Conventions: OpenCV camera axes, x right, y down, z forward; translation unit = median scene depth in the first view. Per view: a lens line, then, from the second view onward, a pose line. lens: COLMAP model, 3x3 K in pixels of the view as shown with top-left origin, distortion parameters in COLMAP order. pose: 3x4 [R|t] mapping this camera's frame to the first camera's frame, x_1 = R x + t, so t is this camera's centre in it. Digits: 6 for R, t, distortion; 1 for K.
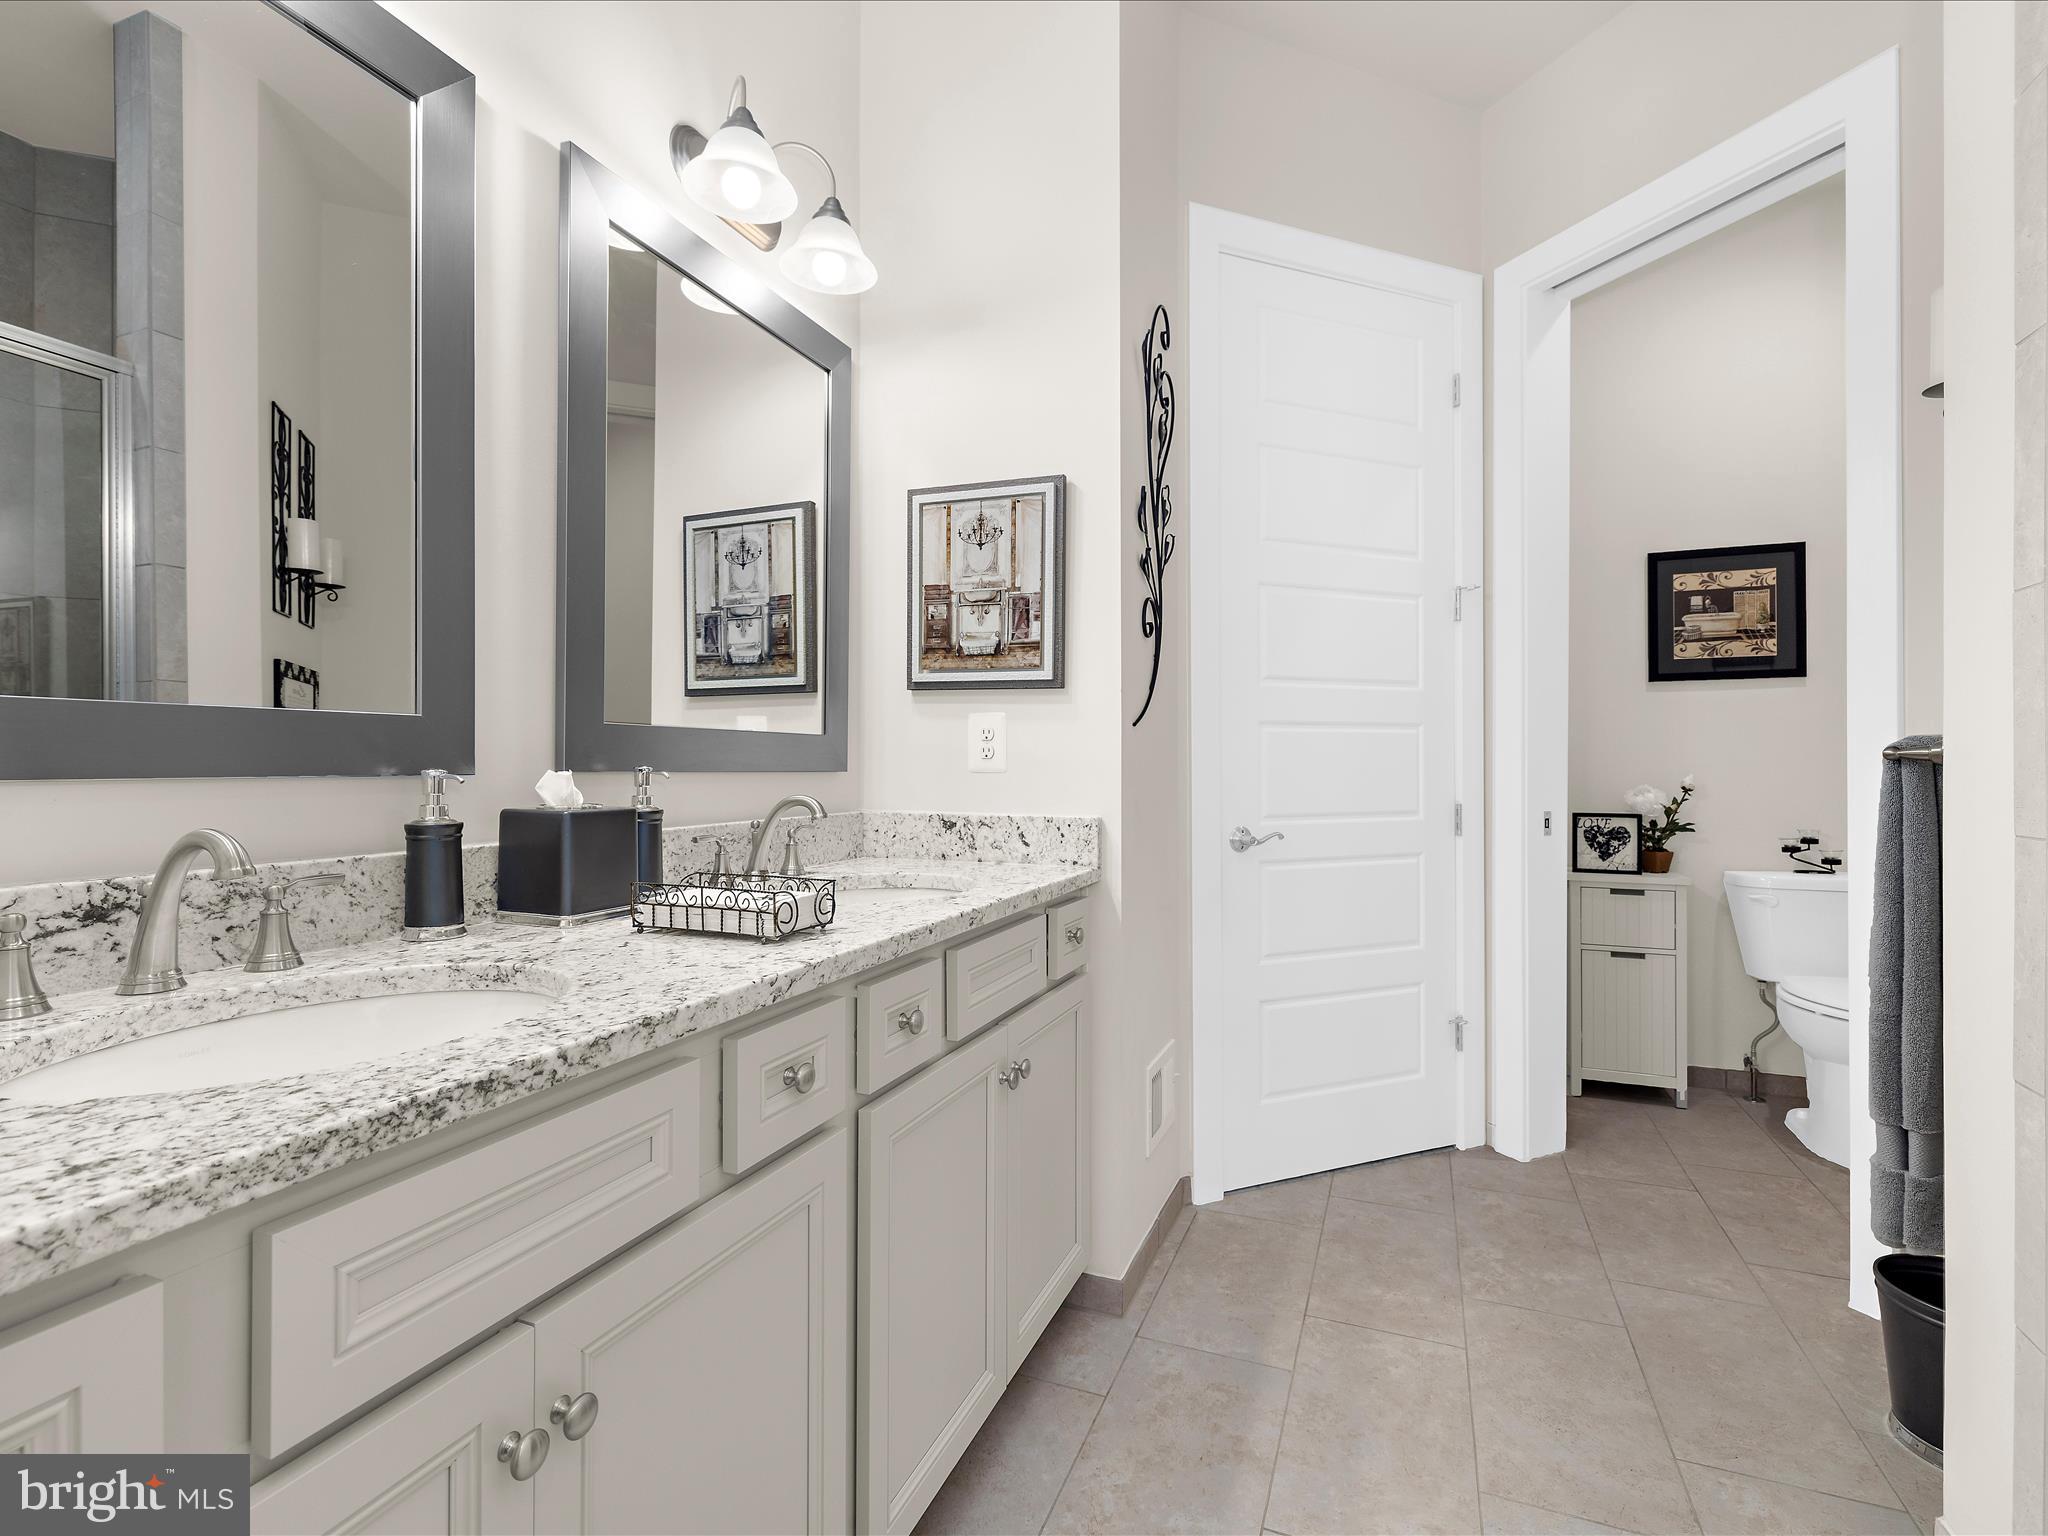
lens RADIAL K [[981.2, 0, 1023.4], [0, 981.2, 770.3], [0, 0, 1]] dist [0.006163, 0.000282]
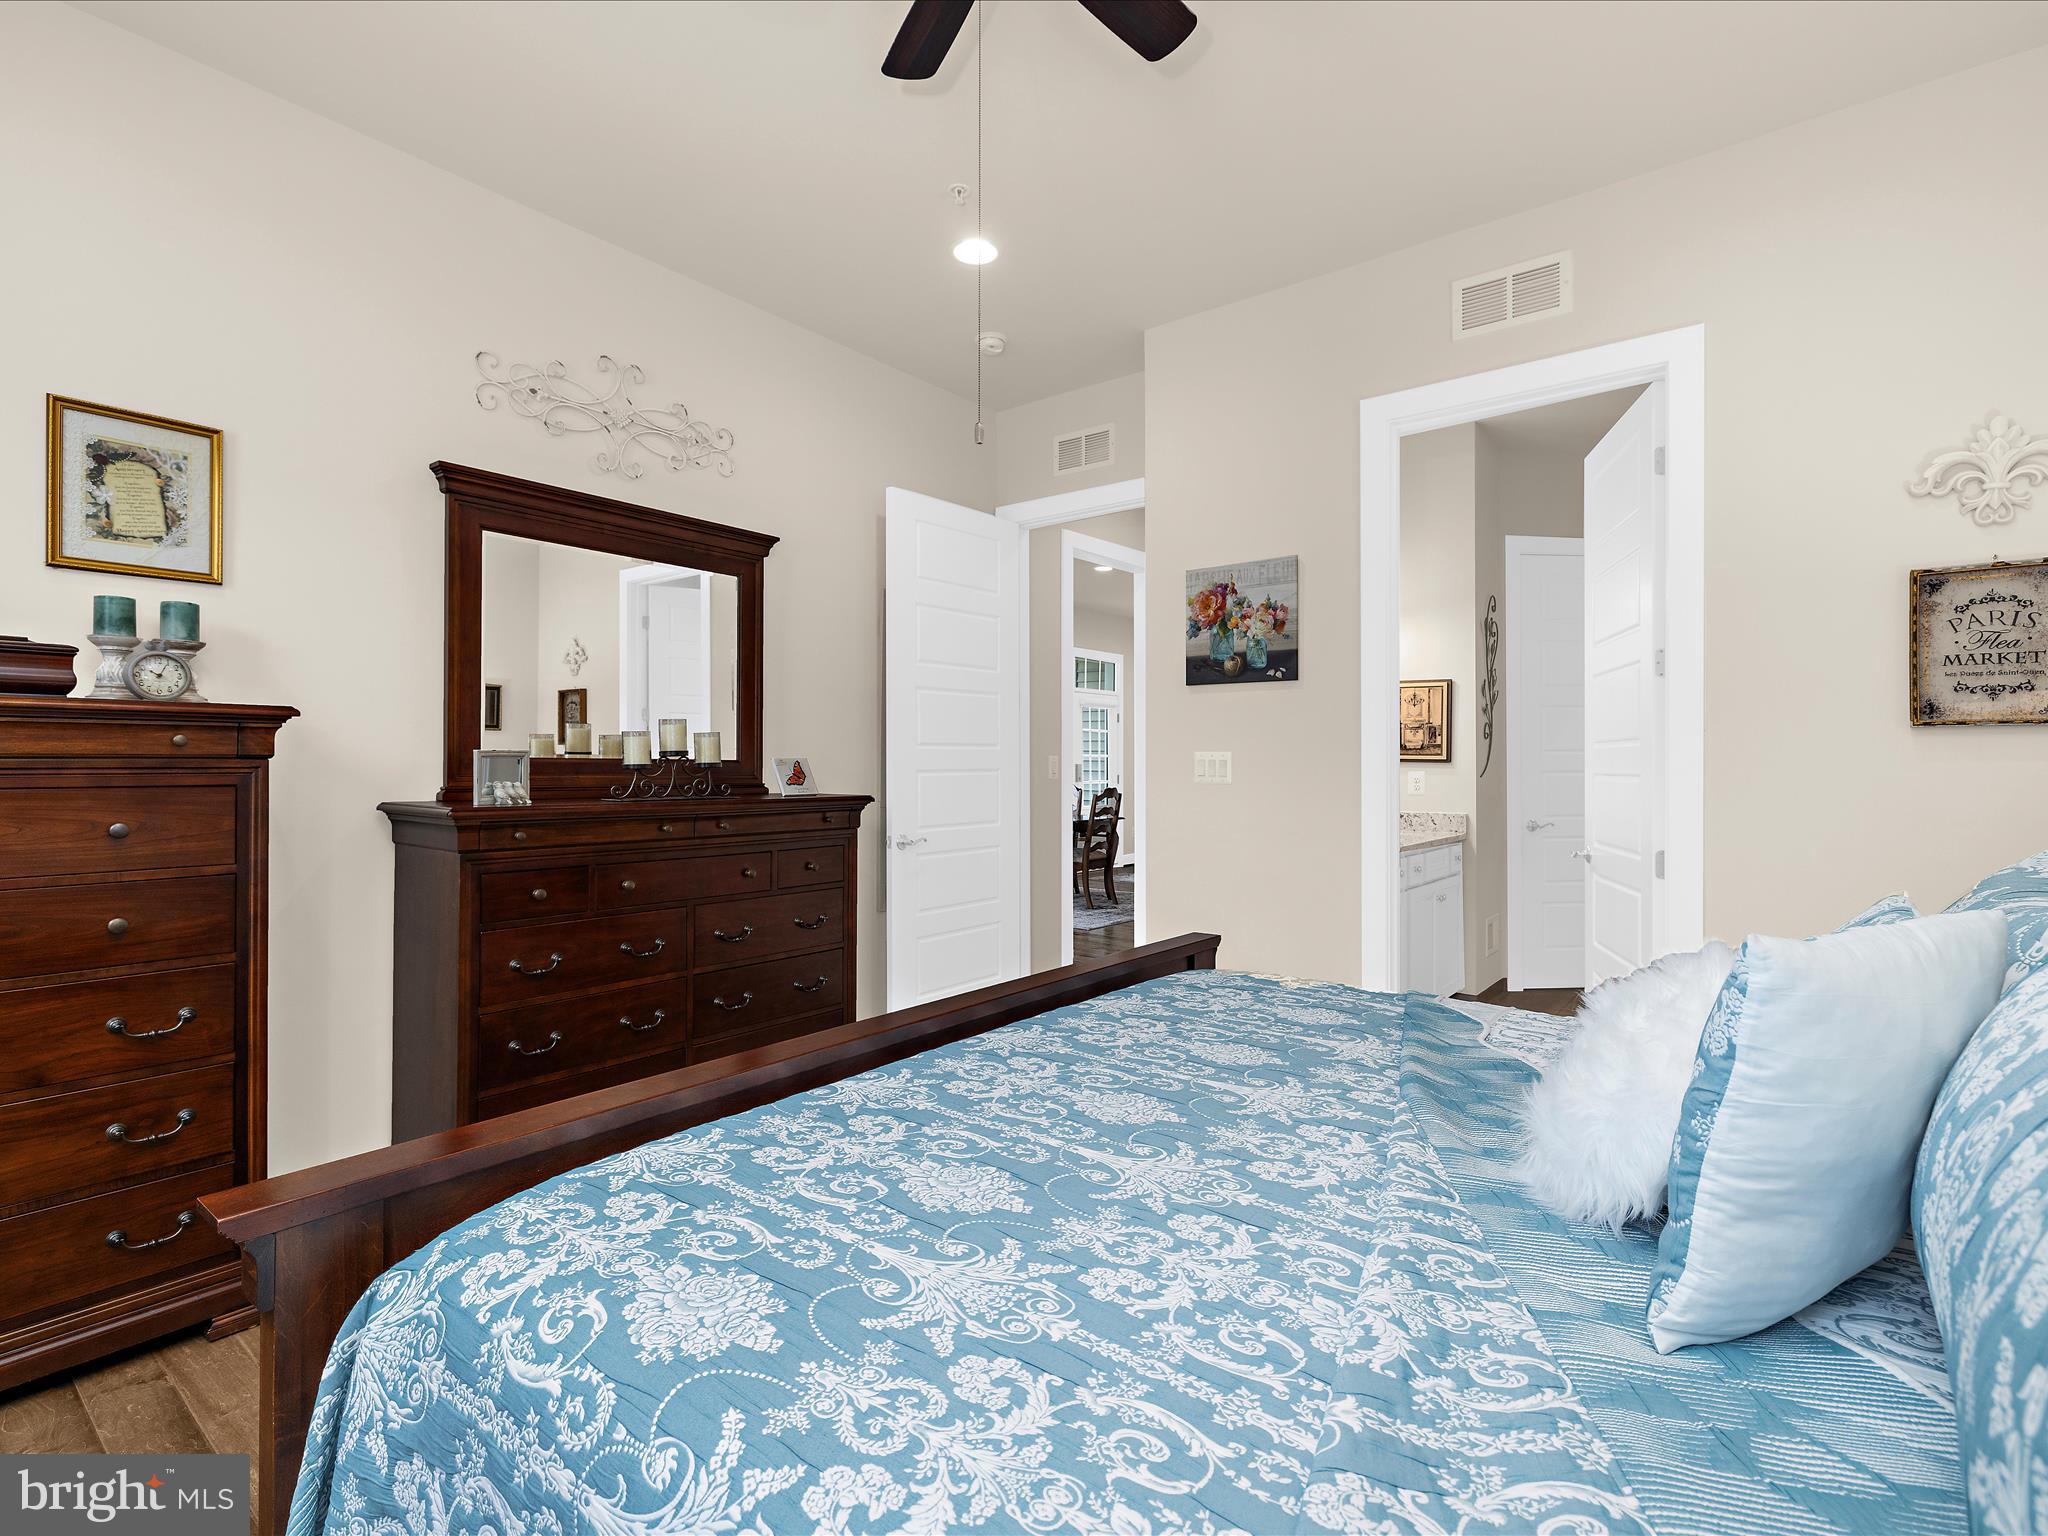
lens RADIAL K [[981.2, 0, 1026.6], [0, 981.2, 766.7], [0, 0, 1]] dist [0.006163, 0.000282]
pose [[0.957815, 0.000230, -0.287386, -0.272139], [-0.002183, 0.999977, -0.006475, -0.053106], [0.287377, 0.006829, 0.957793, -1.695433]]
